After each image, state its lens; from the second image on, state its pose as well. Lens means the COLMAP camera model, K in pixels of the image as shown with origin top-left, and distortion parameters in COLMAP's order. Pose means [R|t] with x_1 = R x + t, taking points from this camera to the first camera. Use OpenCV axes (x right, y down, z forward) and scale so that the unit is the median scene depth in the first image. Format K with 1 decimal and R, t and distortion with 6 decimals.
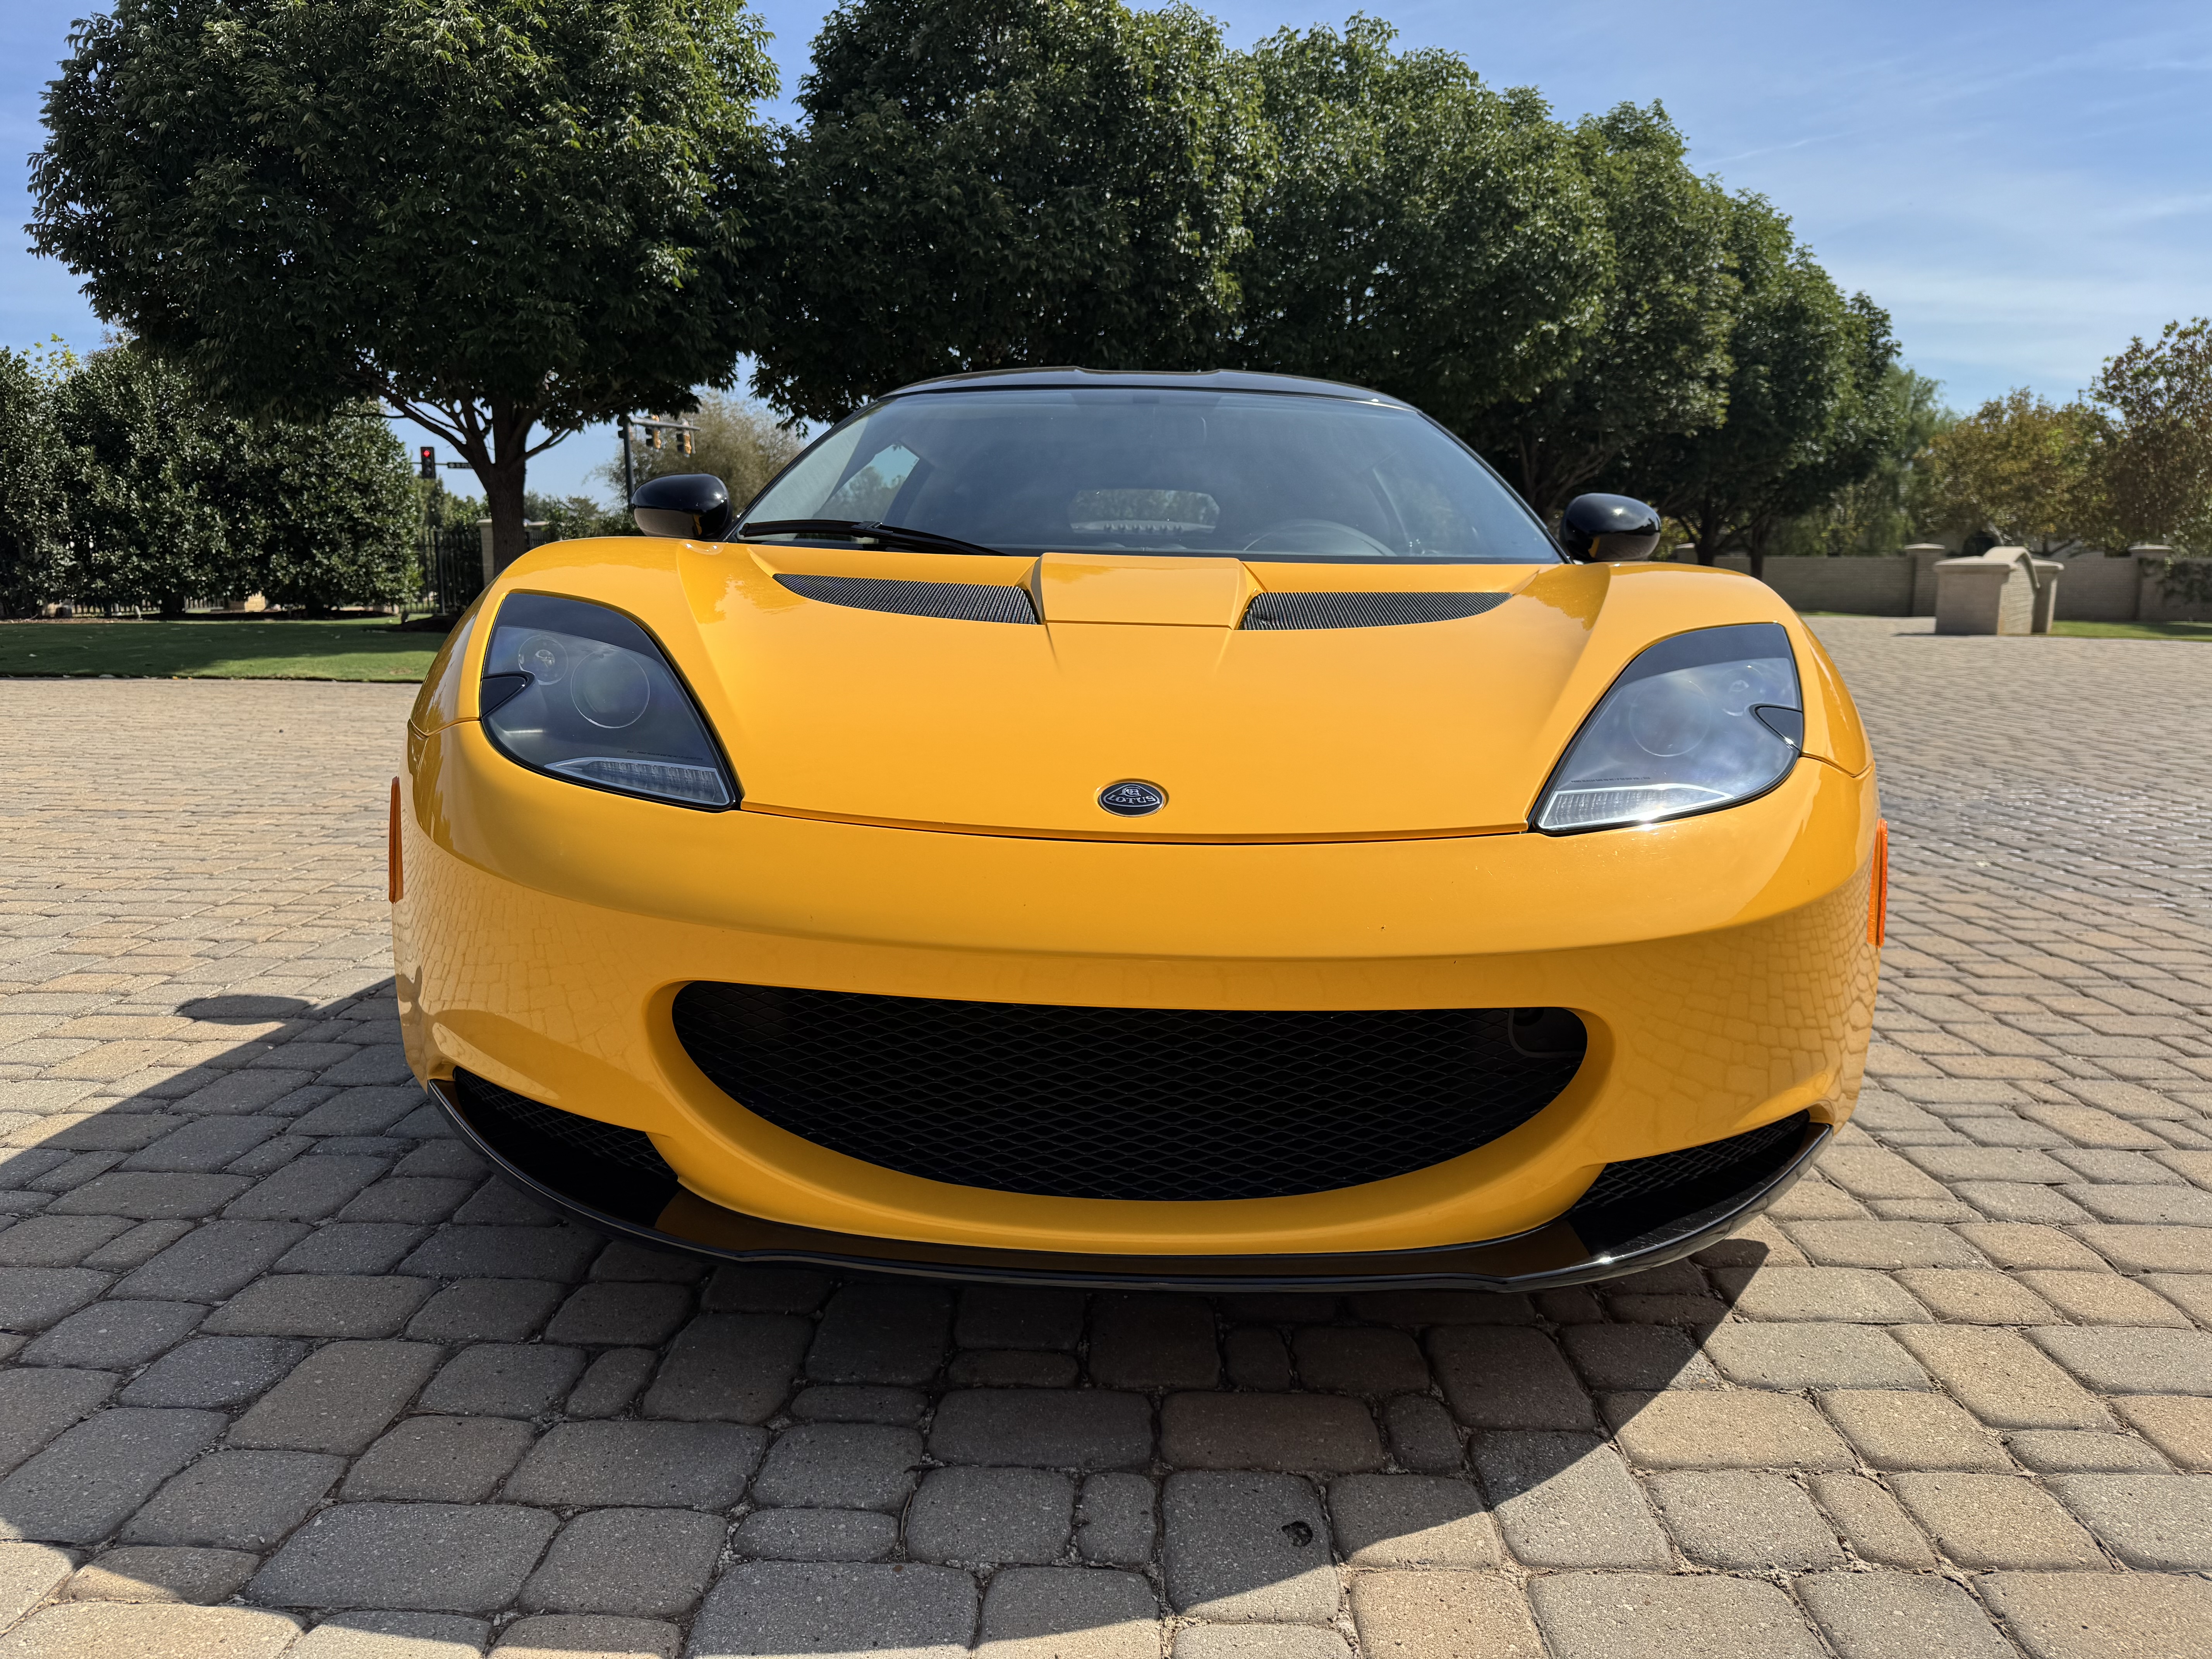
lens RADIAL K [[1558.7, 0, 1111.8], [0, 1558.7, 840.6], [0, 0, 1]] dist [0.019058, -0.024049]
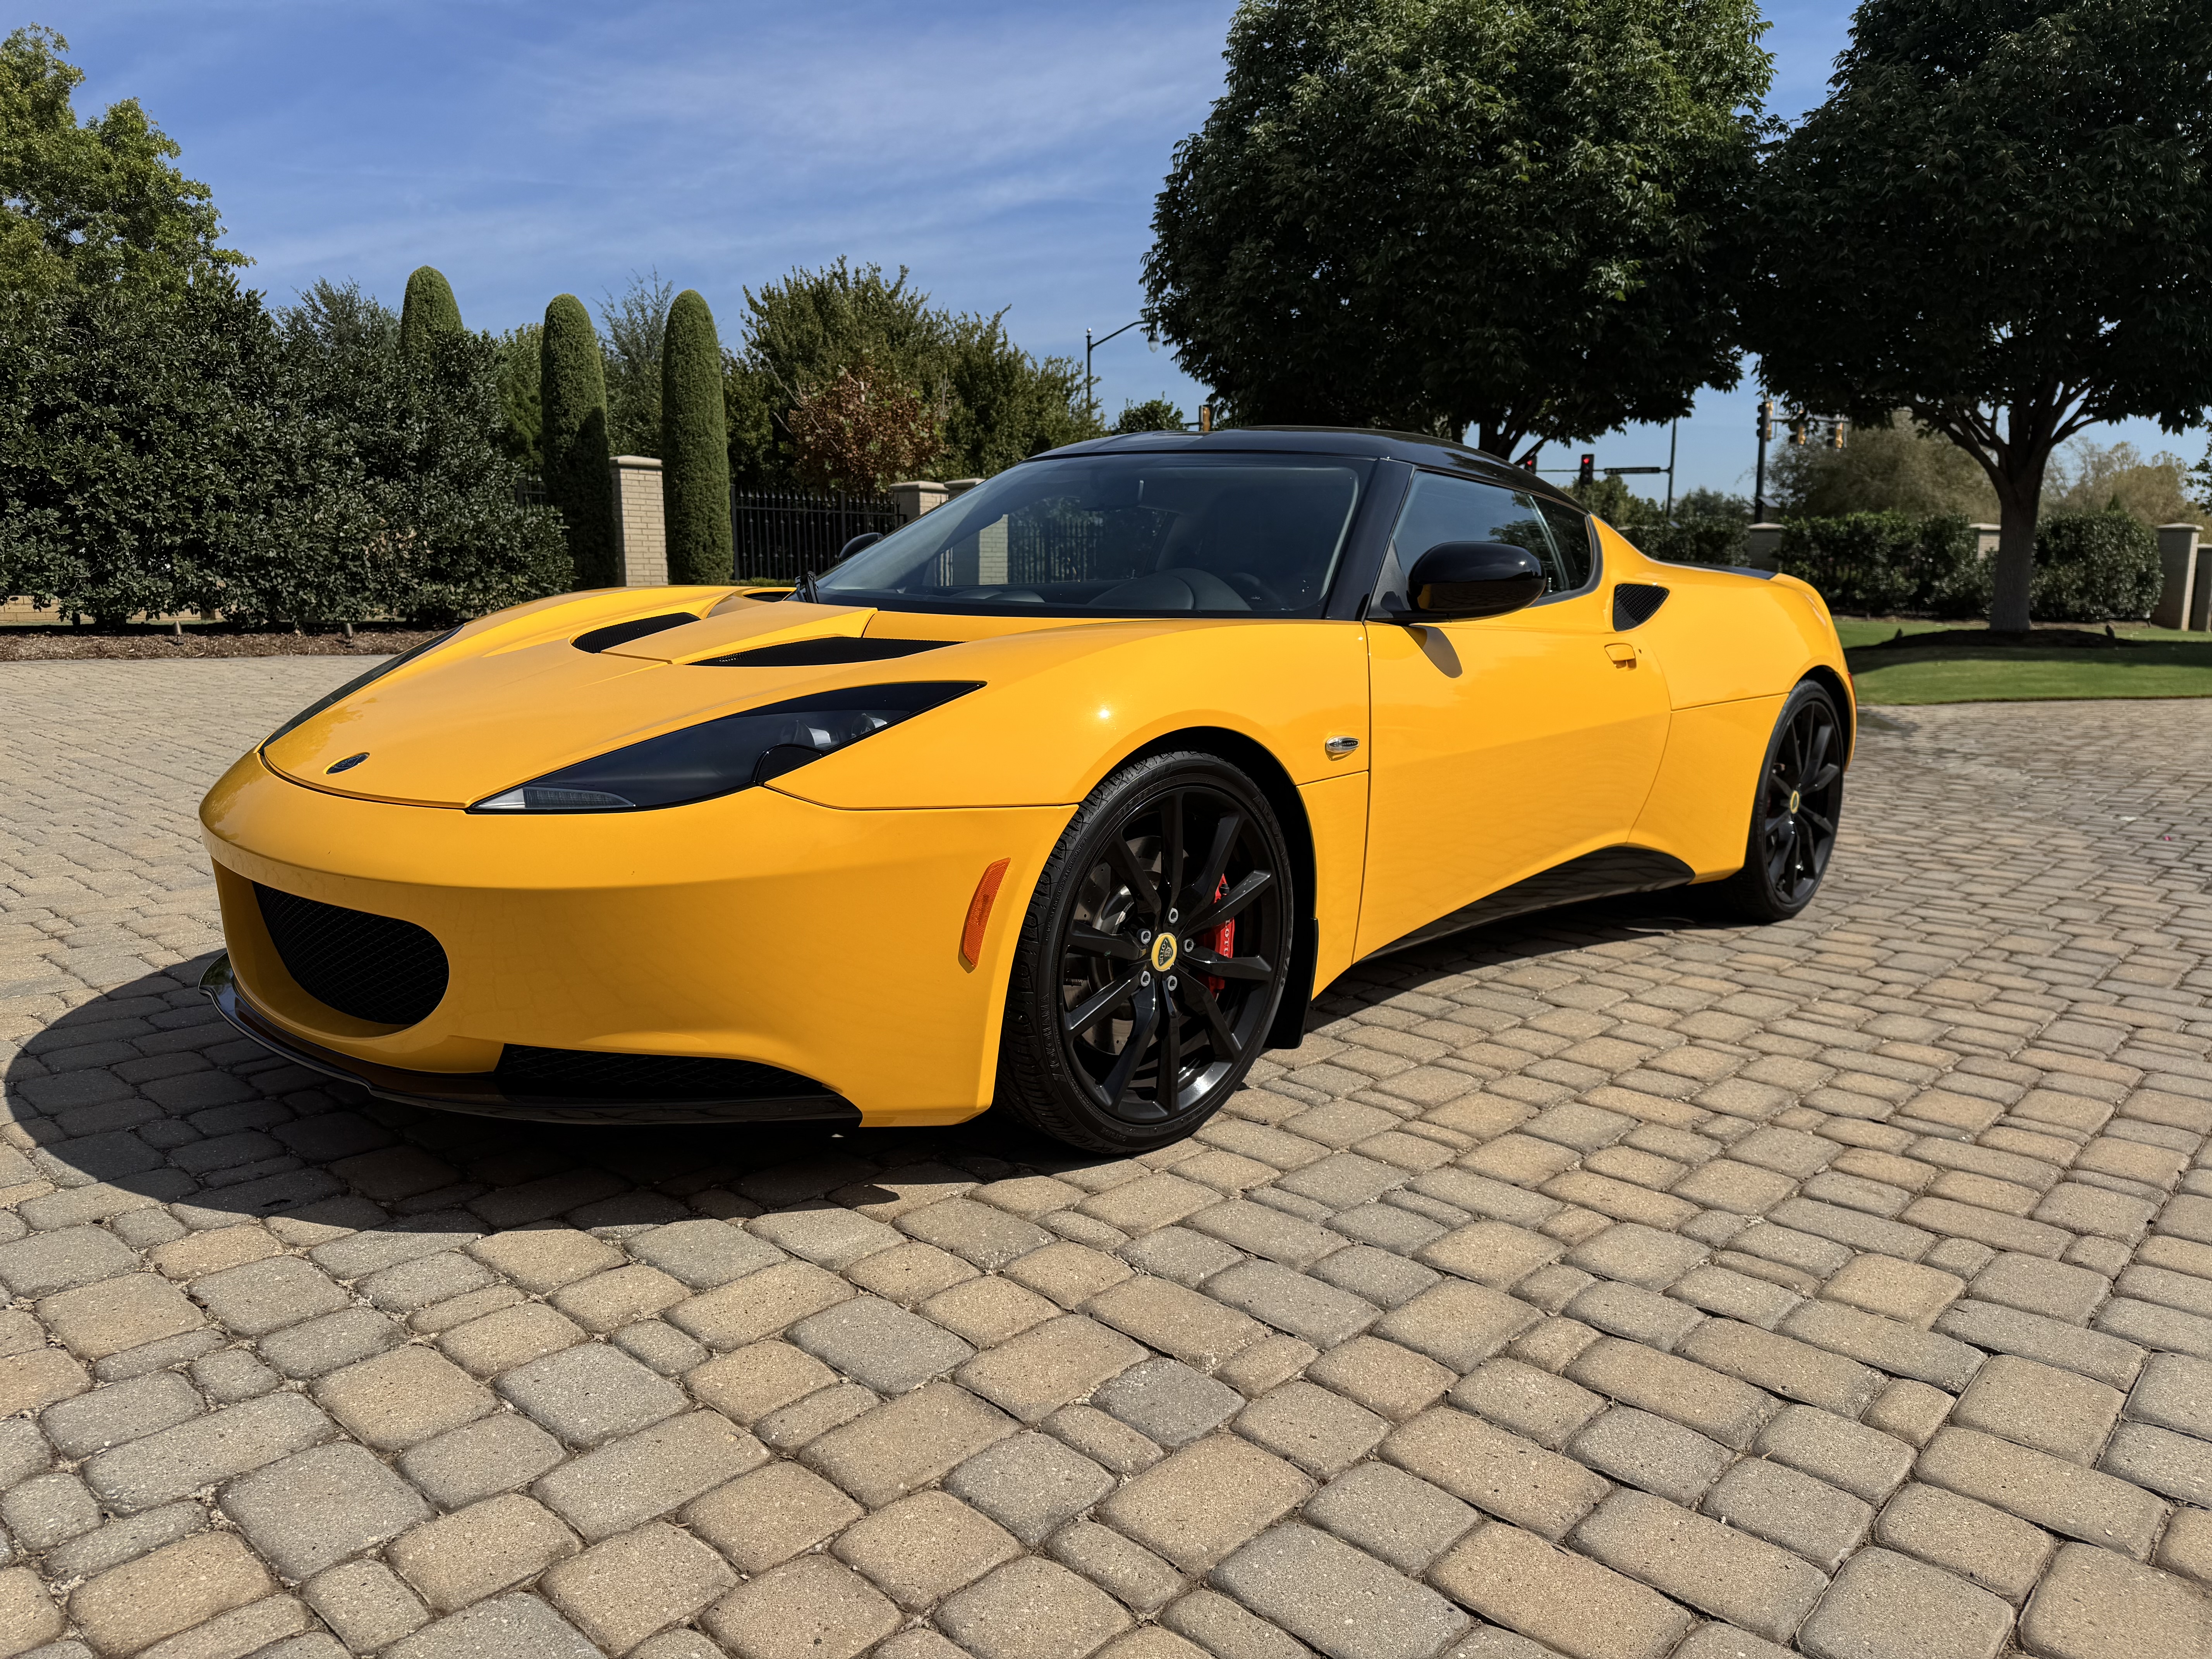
lens RADIAL K [[1558.7, 0, 1109.3], [0, 1558.7, 840.8], [0, 0, 1]] dist [0.019058, -0.024049]
pose [[0.748230, 0.114877, -0.653418, 0.182095], [-0.114452, 0.992479, 0.043428, -0.011679], [0.653493, 0.042291, 0.755750, 0.029612]]
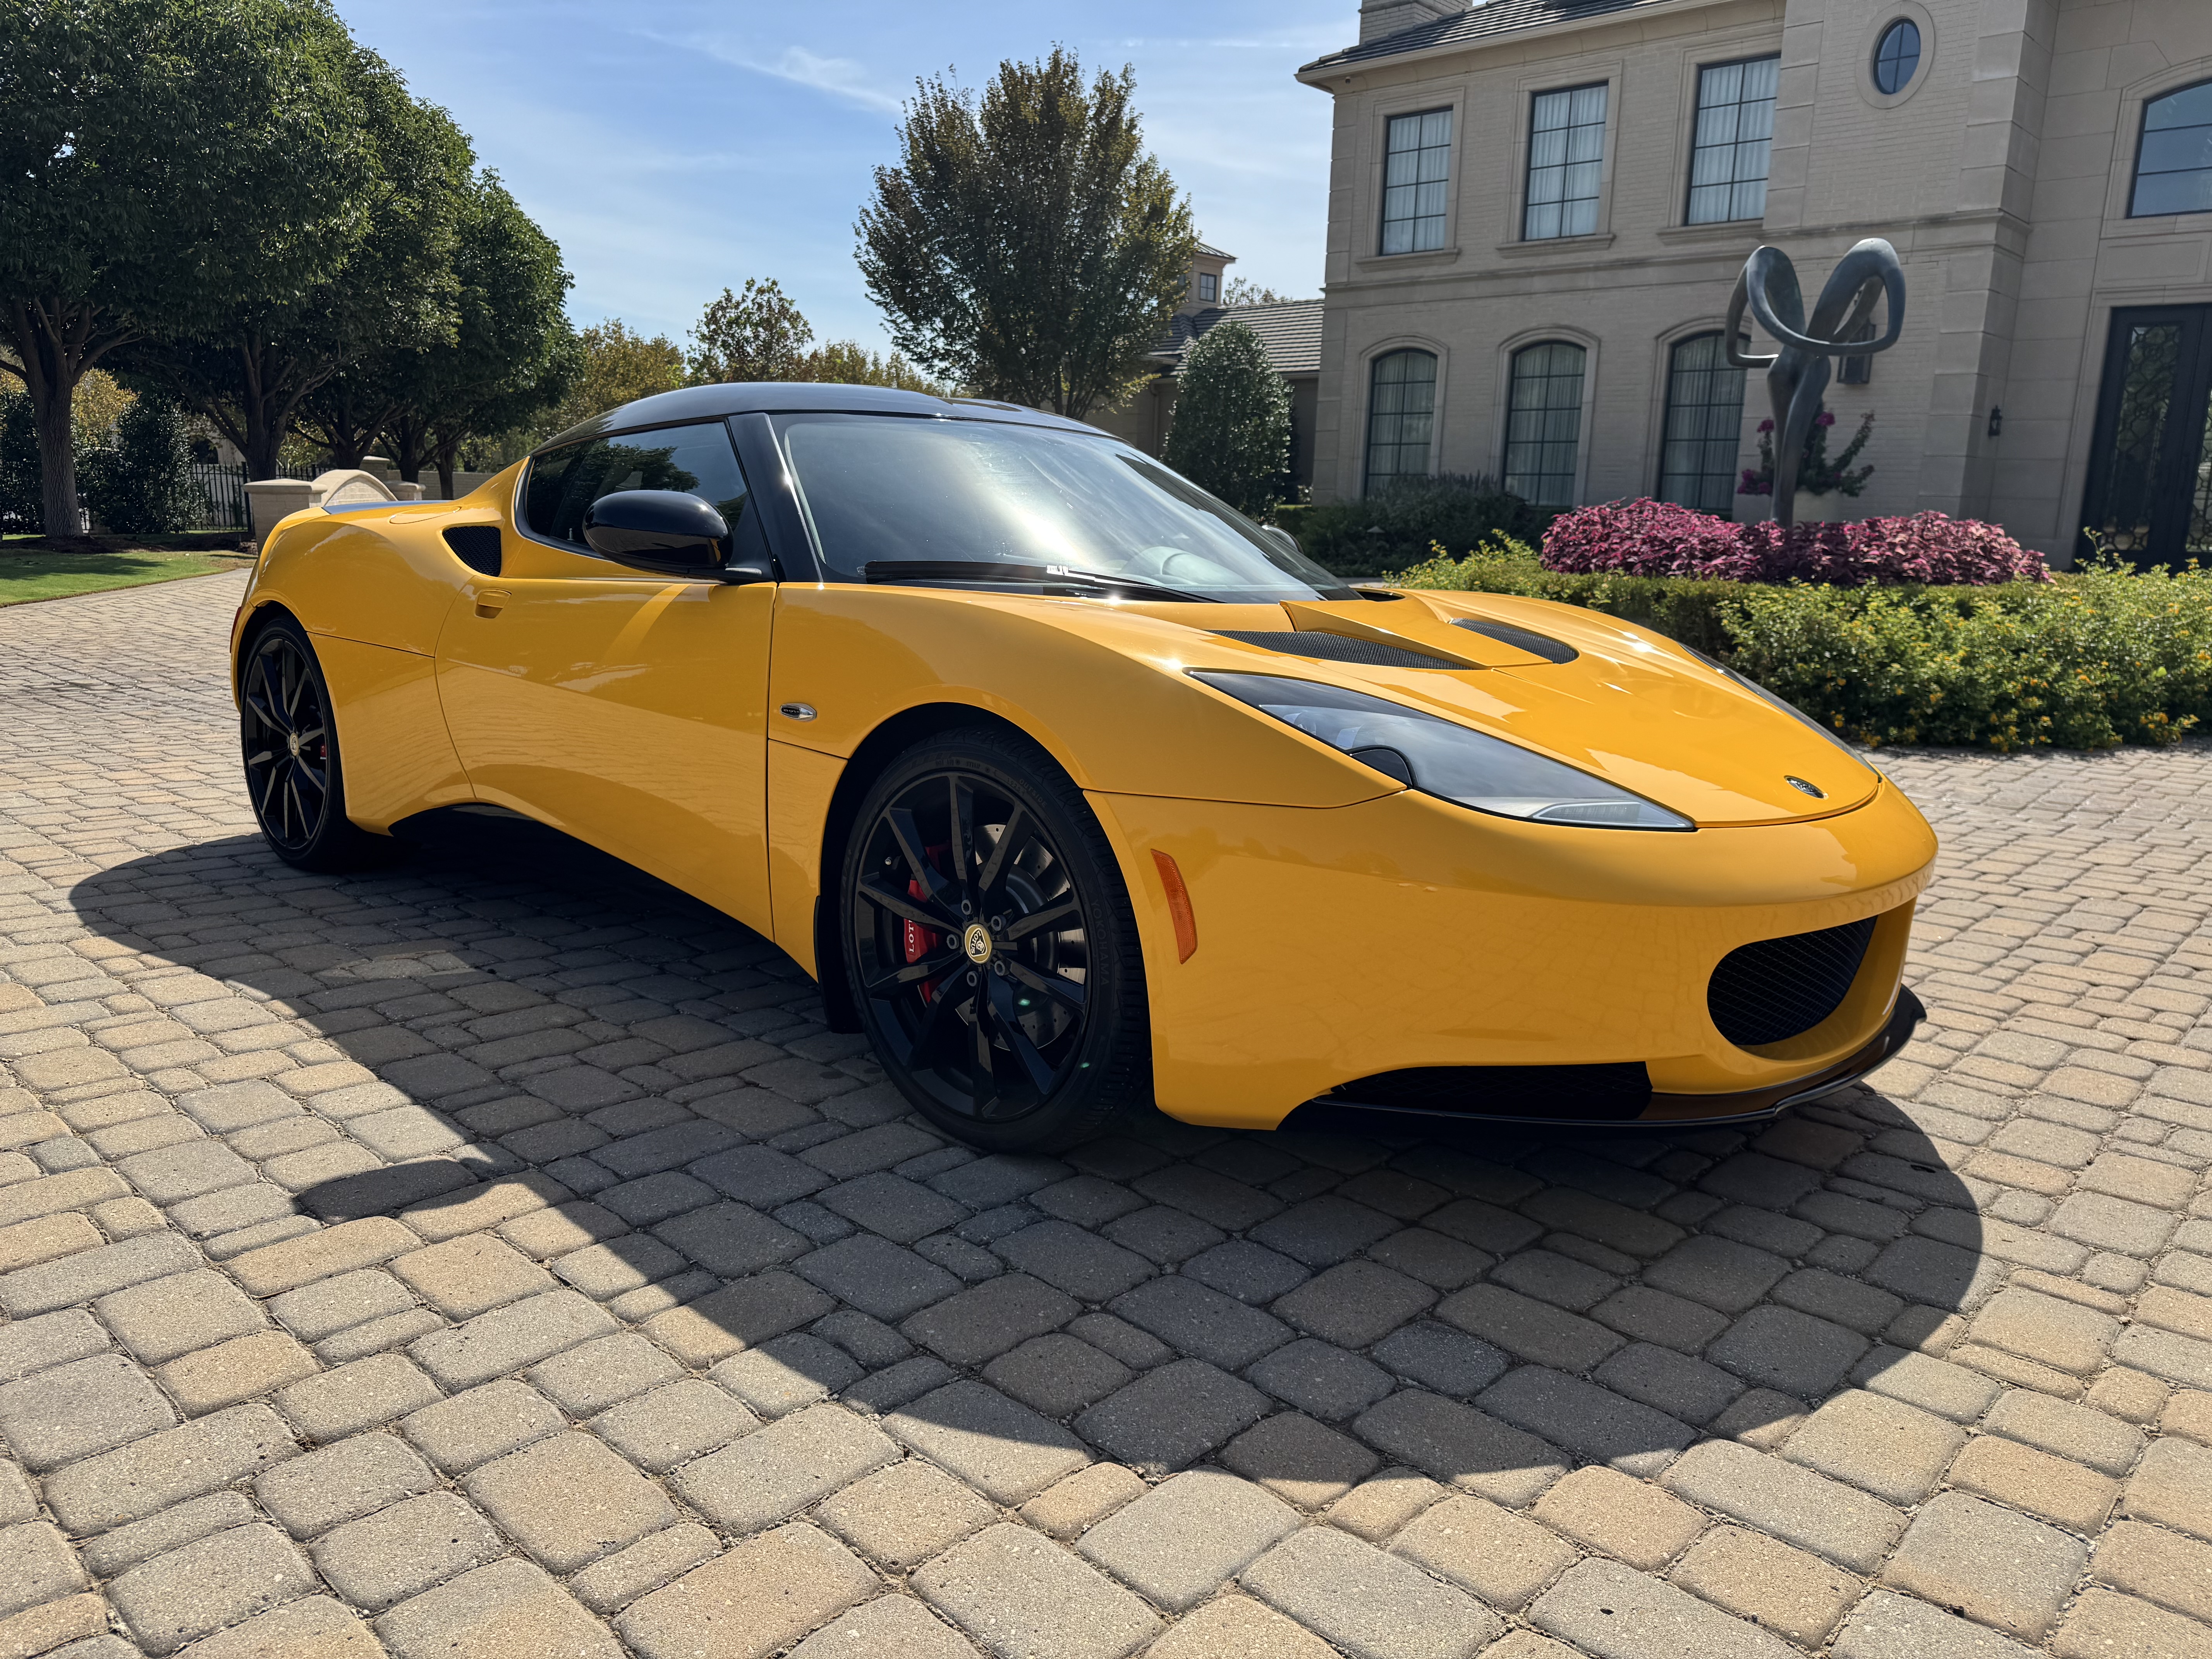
lens RADIAL K [[1558.7, 0, 1098.2], [0, 1558.7, 840.9], [0, 0, 1]] dist [0.019058, -0.024049]
pose [[0.674321, -0.142446, 0.724569, -0.181100], [0.100690, 0.989790, 0.100879, -0.022781], [-0.731541, 0.004932, 0.681779, 0.044089]]
